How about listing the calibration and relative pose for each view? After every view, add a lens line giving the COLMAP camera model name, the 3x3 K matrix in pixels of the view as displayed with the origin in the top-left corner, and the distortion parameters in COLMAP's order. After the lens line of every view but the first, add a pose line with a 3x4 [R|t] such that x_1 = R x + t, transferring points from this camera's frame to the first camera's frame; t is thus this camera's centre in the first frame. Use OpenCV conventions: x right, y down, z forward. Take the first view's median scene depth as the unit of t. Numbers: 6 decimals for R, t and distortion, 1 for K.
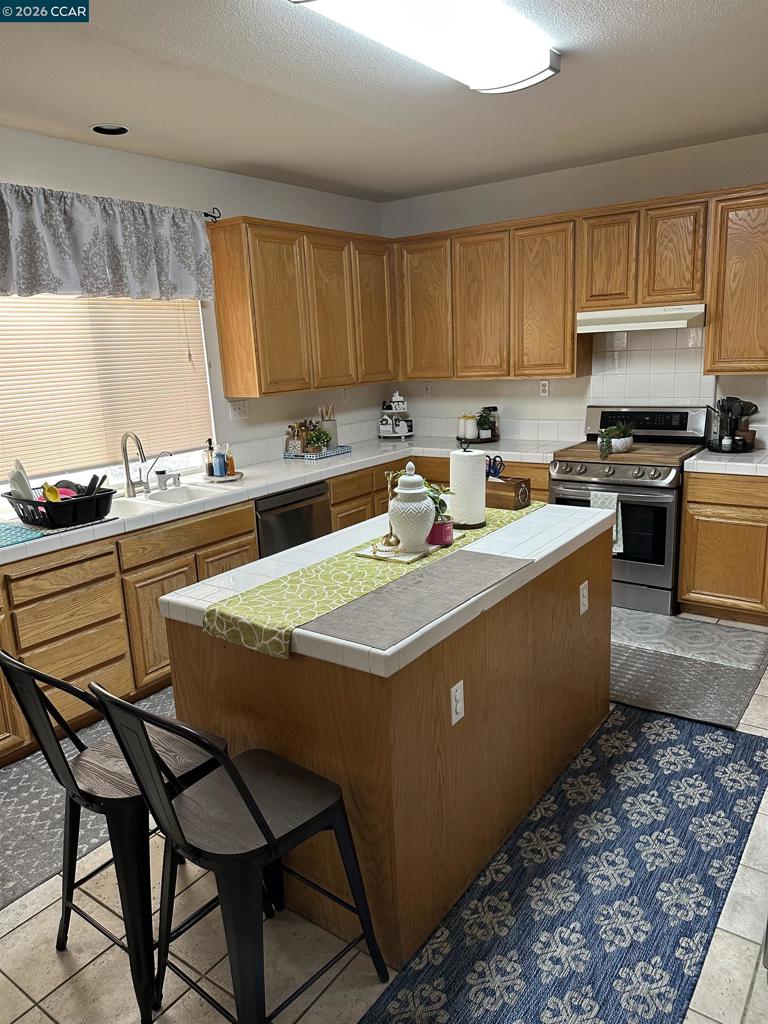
lens RADIAL K [[725.7, 0, 397.0], [0, 725.7, 522.5], [0, 0, 1]] dist [0.006026, -0.007860]
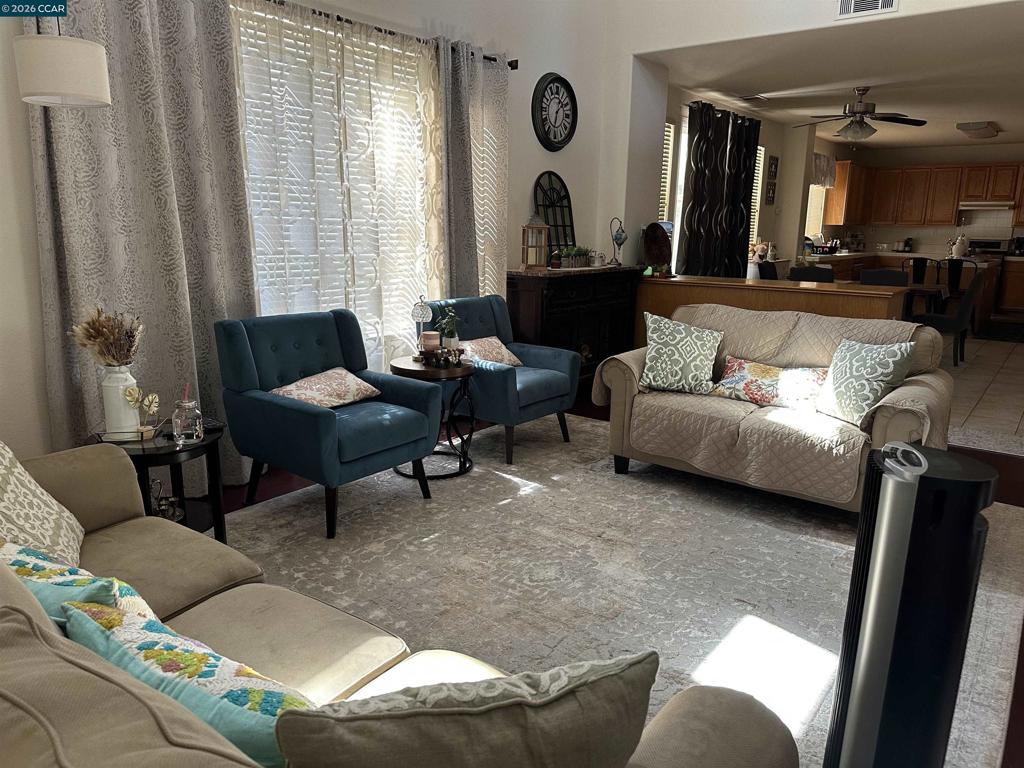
lens RADIAL K [[715.5, 0, 493.7], [0, 715.5, 386.9], [0, 0, 1]] dist [0.055550, -0.086859]
pose [[0.996478, 0.071771, -0.043354, -1.285983], [-0.072543, 0.997229, -0.016497, 0.550929], [0.042049, 0.019584, 0.998924, -1.679646]]
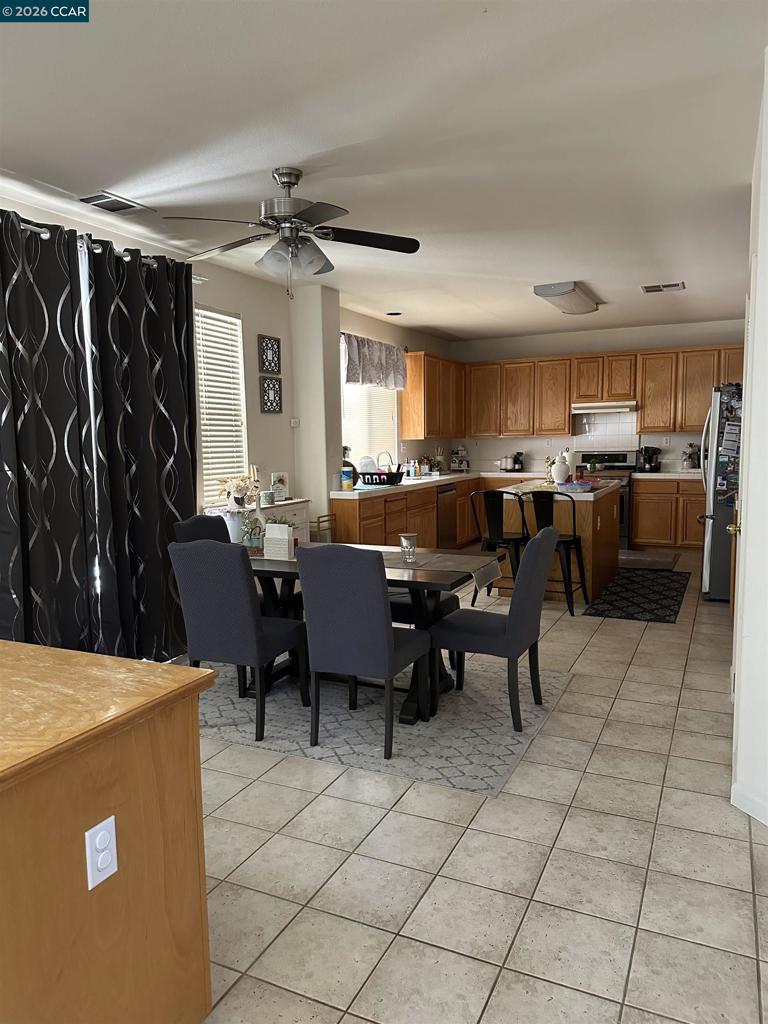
lens RADIAL K [[715.5, 0, 384.0], [0, 715.5, 523.2], [0, 0, 1]] dist [0.055550, -0.086859]
pose [[0.982688, 0.009968, 0.184998, -0.628840], [0.013881, 0.991784, -0.127172, 0.284323], [-0.184746, 0.127539, 0.974476, -0.797882]]
